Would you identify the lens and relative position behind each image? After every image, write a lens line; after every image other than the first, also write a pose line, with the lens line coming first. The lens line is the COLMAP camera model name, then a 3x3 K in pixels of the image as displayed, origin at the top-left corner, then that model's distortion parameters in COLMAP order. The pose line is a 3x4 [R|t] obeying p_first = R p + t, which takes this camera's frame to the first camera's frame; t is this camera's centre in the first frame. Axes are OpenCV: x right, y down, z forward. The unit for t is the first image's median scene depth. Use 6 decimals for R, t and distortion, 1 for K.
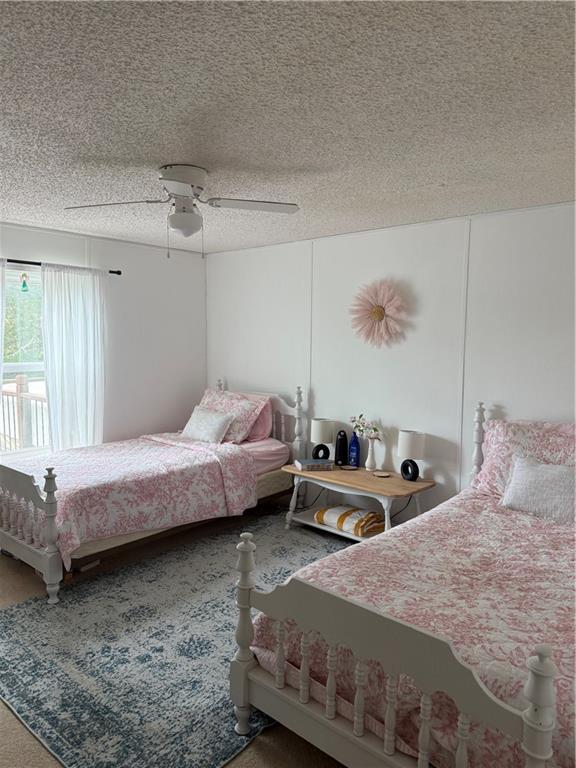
lens RADIAL K [[548.9, 0, 287.0], [0, 548.9, 383.5], [0, 0, 1]] dist [-0.001063, -0.003596]
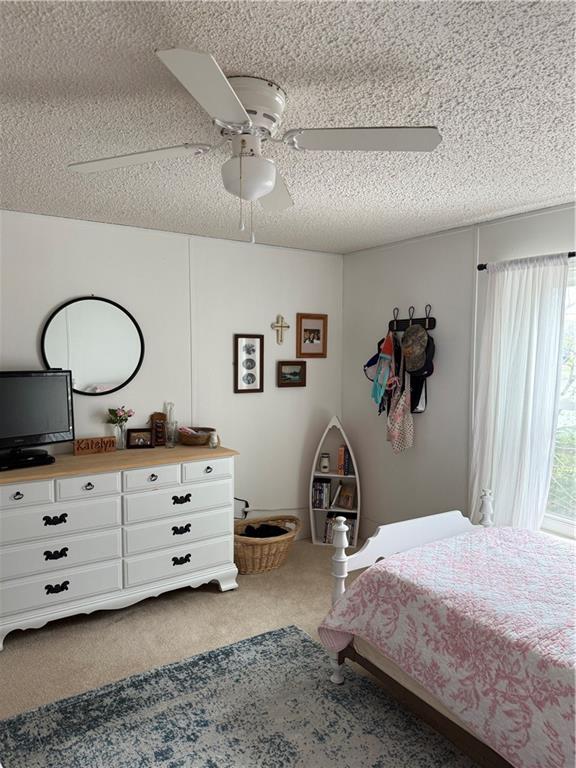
lens RADIAL K [[548.9, 0, 286.4], [0, 548.9, 385.0], [0, 0, 1]] dist [-0.001063, -0.003596]
pose [[-0.269212, 0.062429, -0.961055, 0.325139], [-0.099121, 0.990801, 0.092127, -0.099532], [0.957966, 0.120063, -0.260548, 0.985417]]
